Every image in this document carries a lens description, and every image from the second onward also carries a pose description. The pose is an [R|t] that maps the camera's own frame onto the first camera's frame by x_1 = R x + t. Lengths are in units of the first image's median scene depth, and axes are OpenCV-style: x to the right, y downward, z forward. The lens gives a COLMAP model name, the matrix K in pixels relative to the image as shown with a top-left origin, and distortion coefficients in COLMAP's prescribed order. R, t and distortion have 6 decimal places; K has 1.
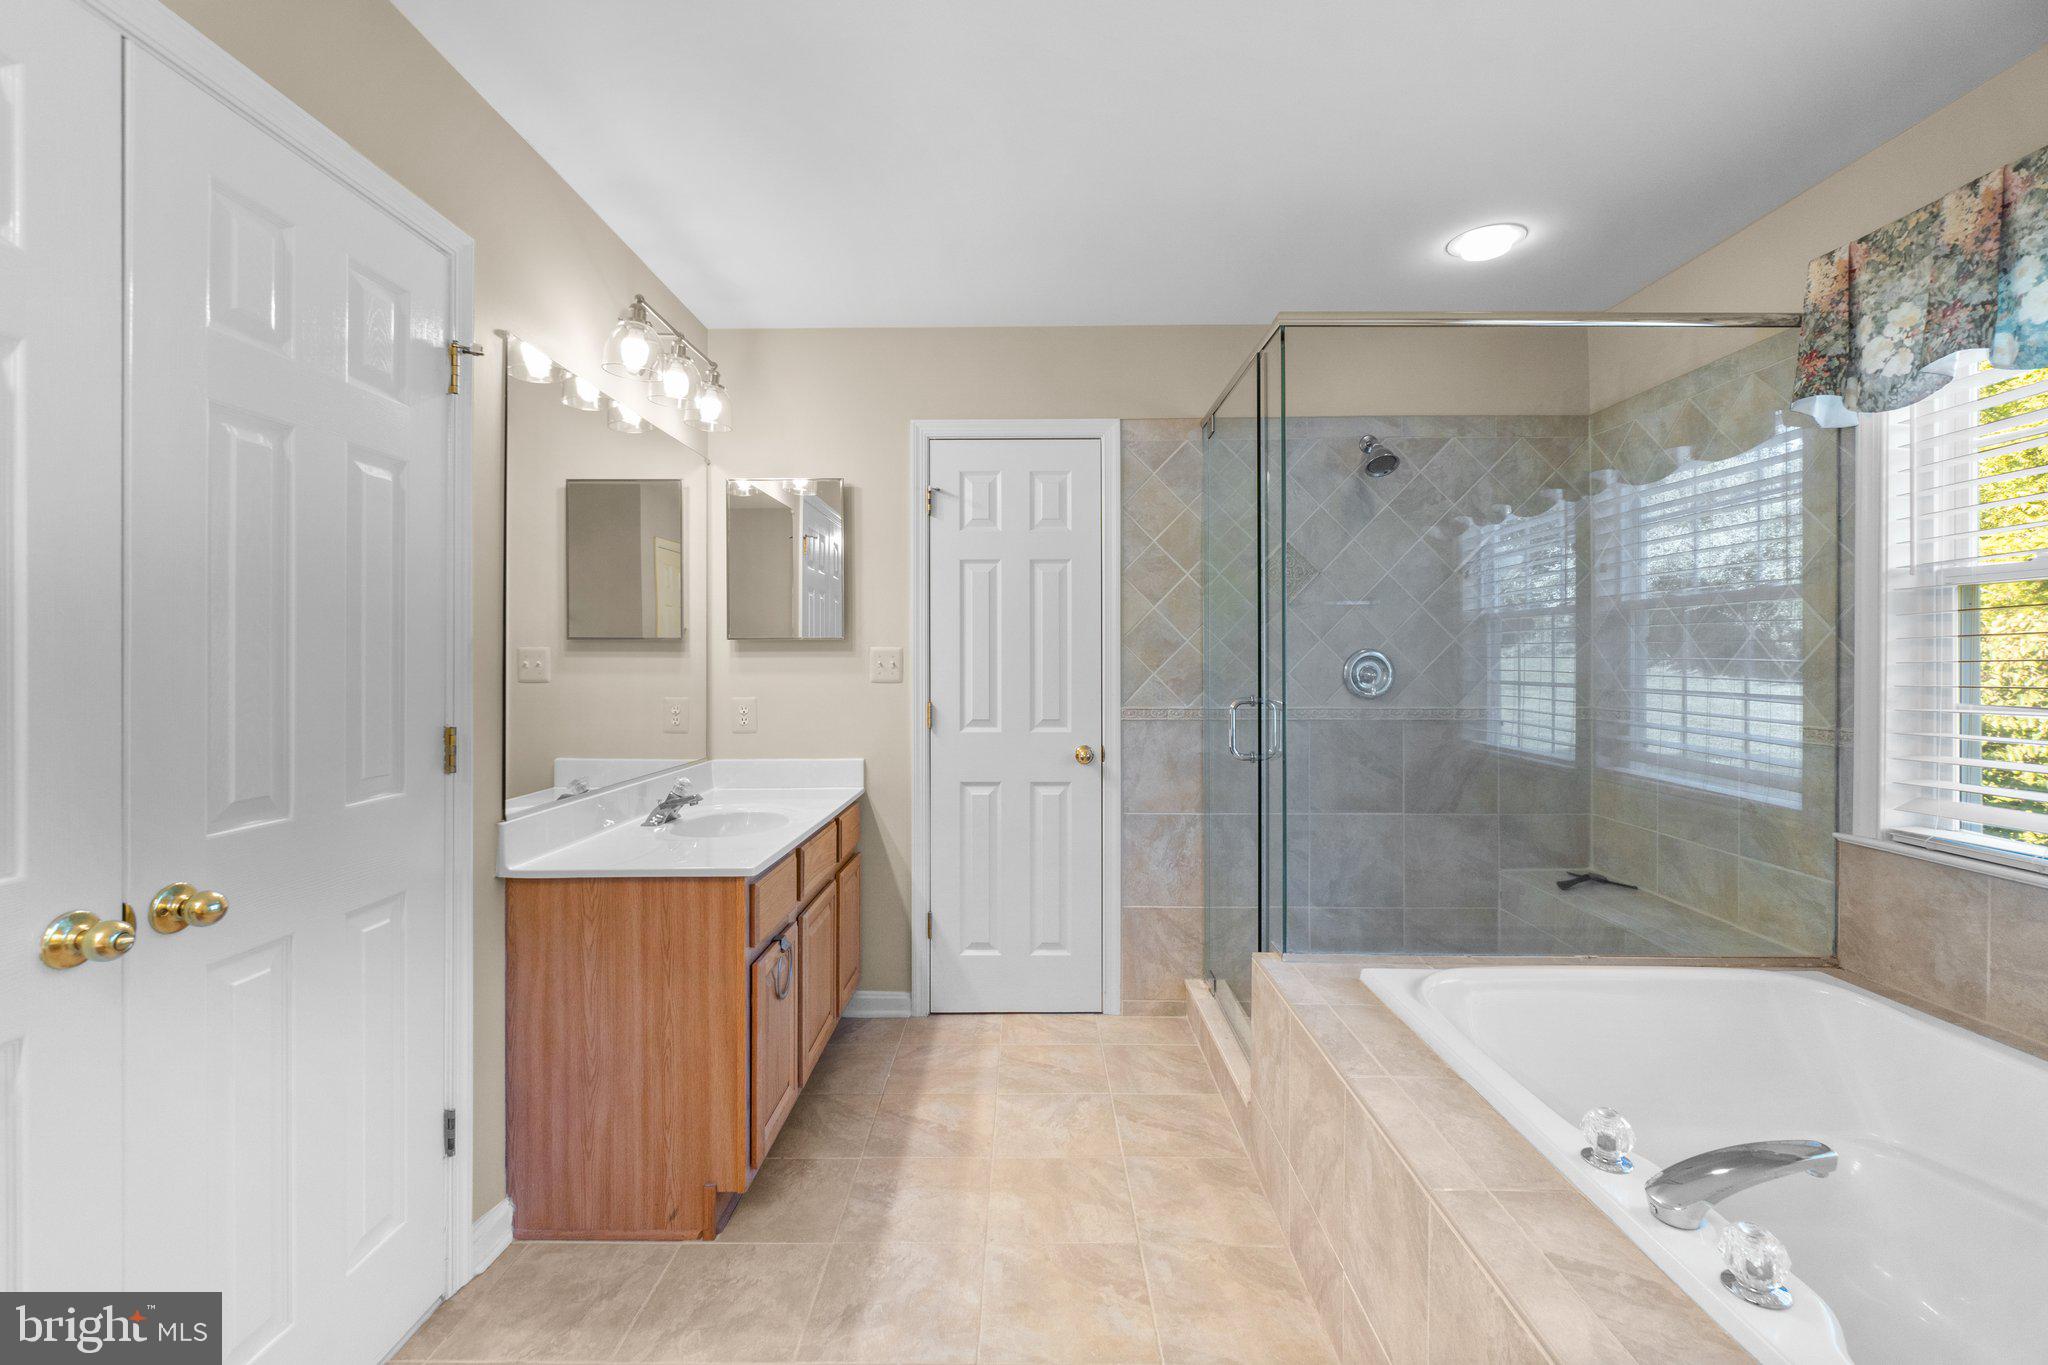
lens RADIAL K [[886.8, 0, 1016.5], [0, 886.8, 674.7], [0, 0, 1]] dist [-0.003676, 0.000397]
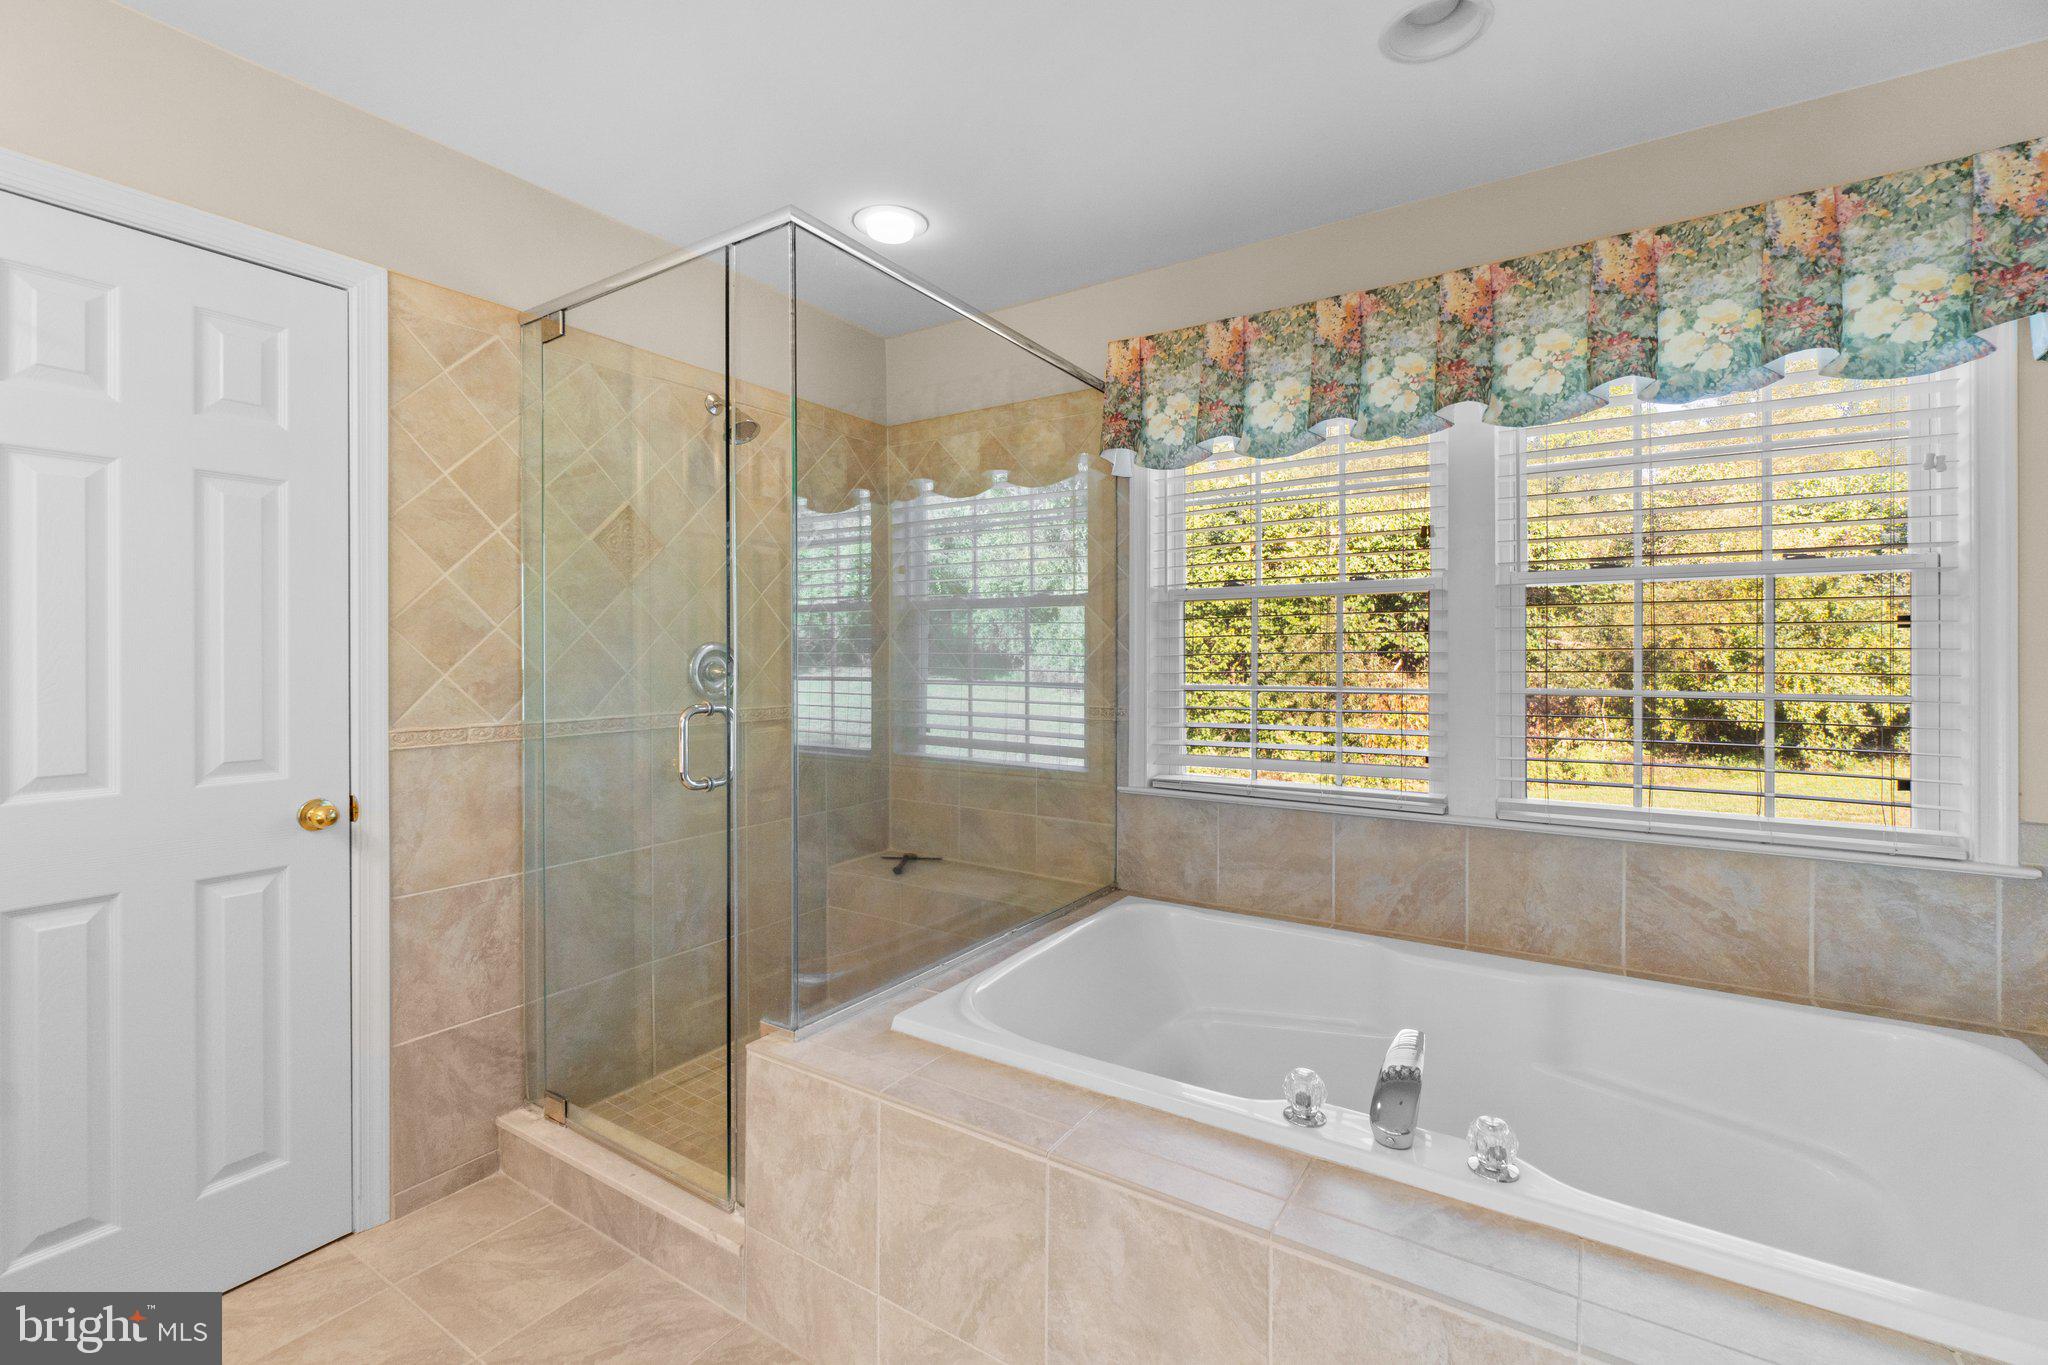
lens RADIAL K [[886.8, 0, 1030.9], [0, 886.8, 664.5], [0, 0, 1]] dist [-0.003676, 0.000397]
pose [[0.532671, -0.009270, 0.846272, -0.171400], [0.015153, 0.999884, 0.001414, -0.003642], [-0.846187, 0.012070, 0.532750, 0.285382]]
